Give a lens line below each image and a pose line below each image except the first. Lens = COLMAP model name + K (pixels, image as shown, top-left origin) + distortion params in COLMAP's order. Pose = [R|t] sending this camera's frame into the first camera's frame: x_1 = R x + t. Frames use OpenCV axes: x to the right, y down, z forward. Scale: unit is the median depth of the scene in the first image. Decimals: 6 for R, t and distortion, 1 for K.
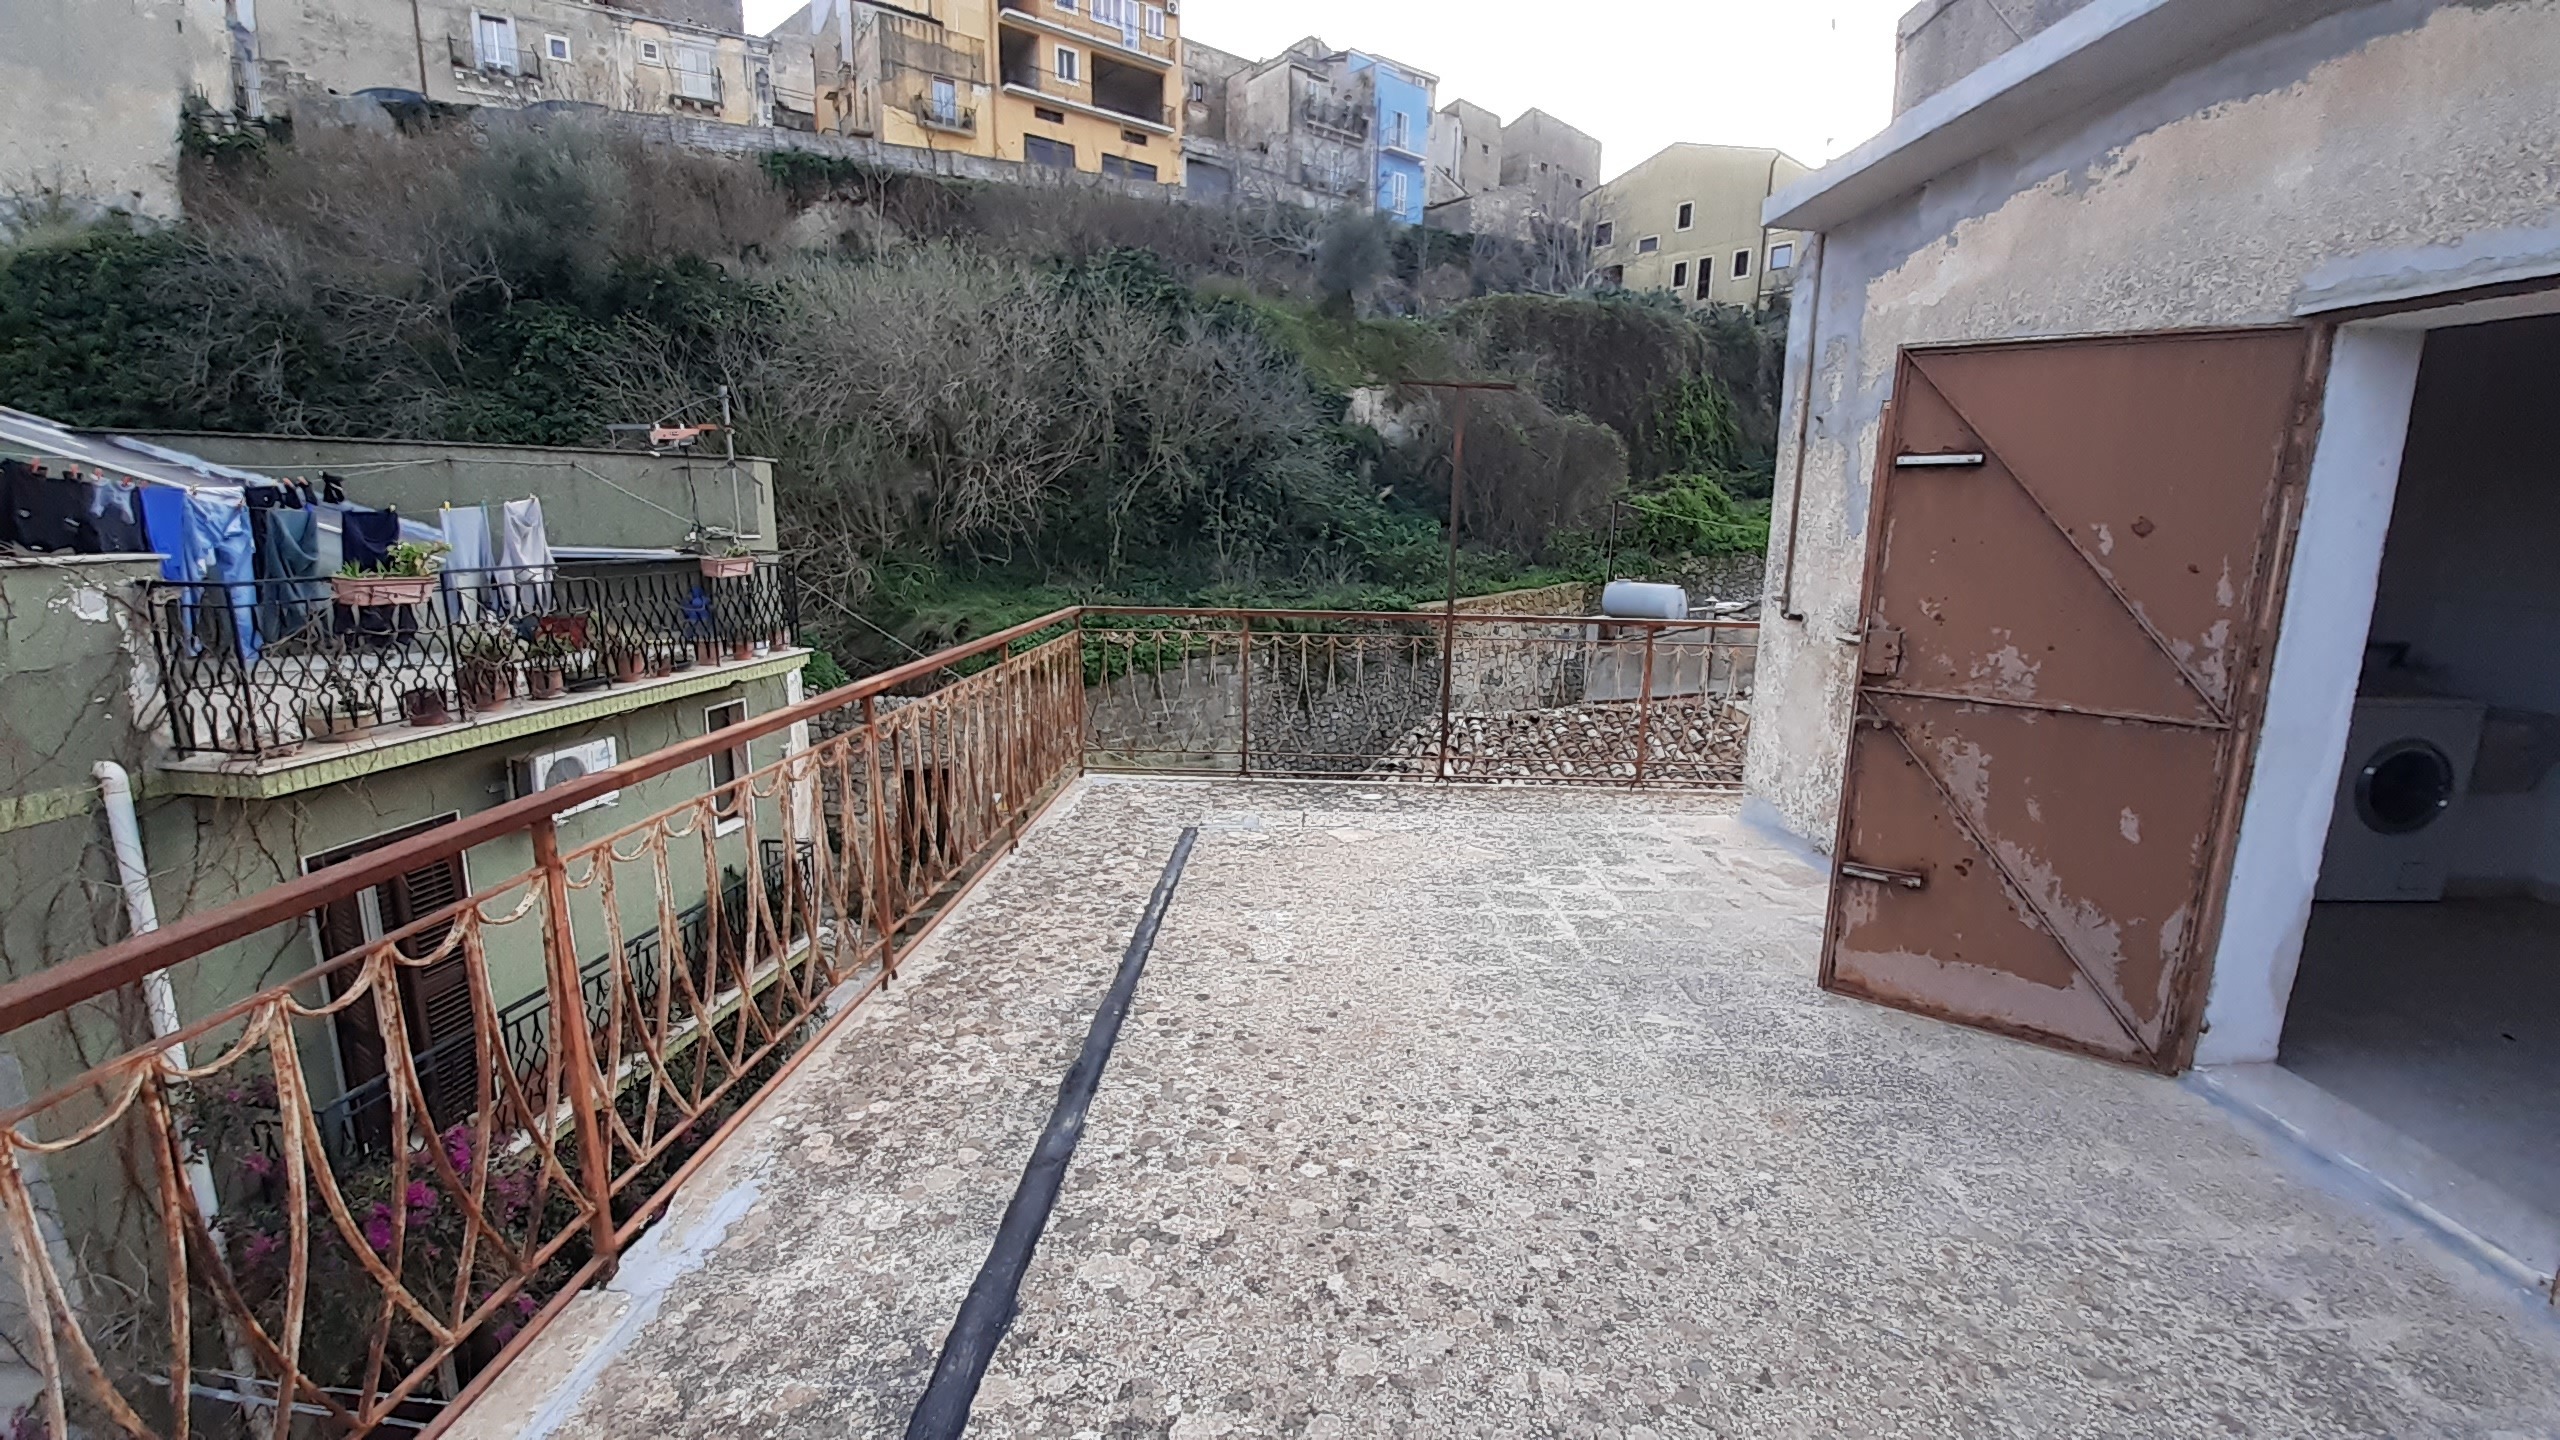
lens RADIAL K [[1021.5, 0, 1308.6], [0, 1021.5, 699.4], [0, 0, 1]] dist [0.015764, -0.014698]
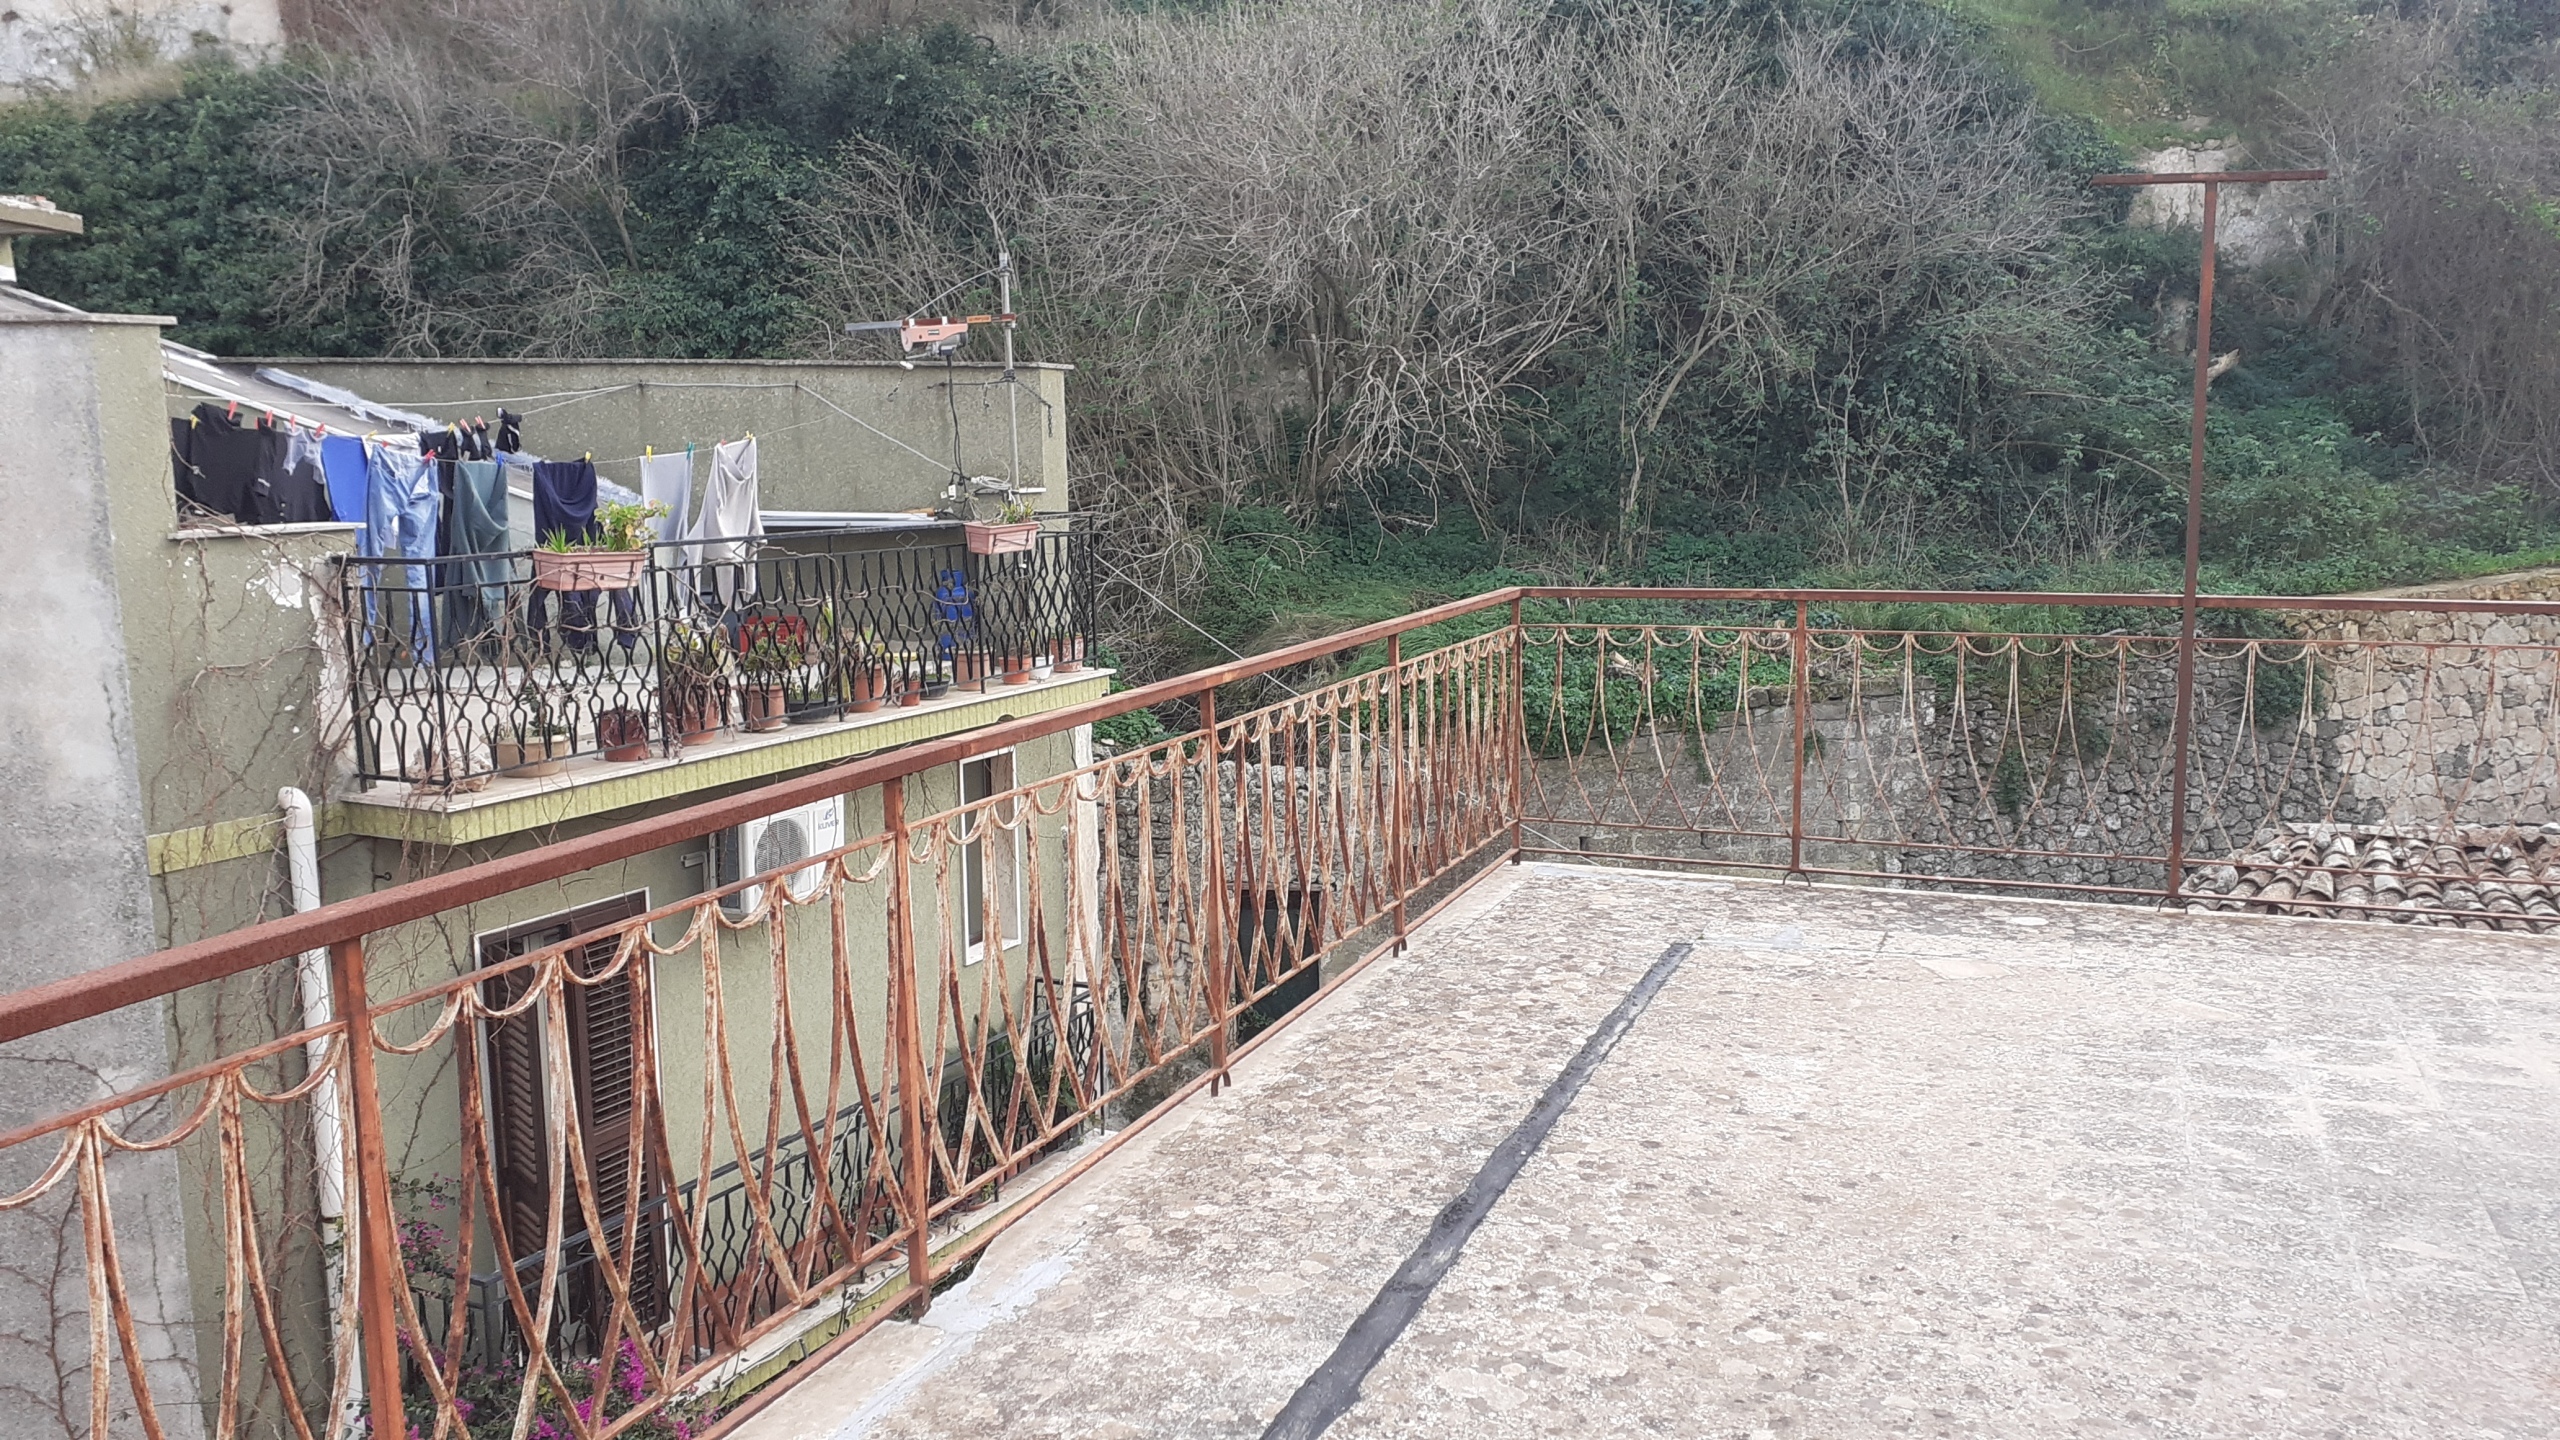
lens RADIAL K [[2067.6, 0, 1217.2], [0, 2067.6, 724.6], [0, 0, 1]] dist [0.162112, -0.372857]
pose [[0.924091, 0.020660, -0.381613, 0.072915], [-0.036057, 0.998797, -0.033239, 0.034424], [0.380467, 0.044476, 0.923725, -0.187385]]
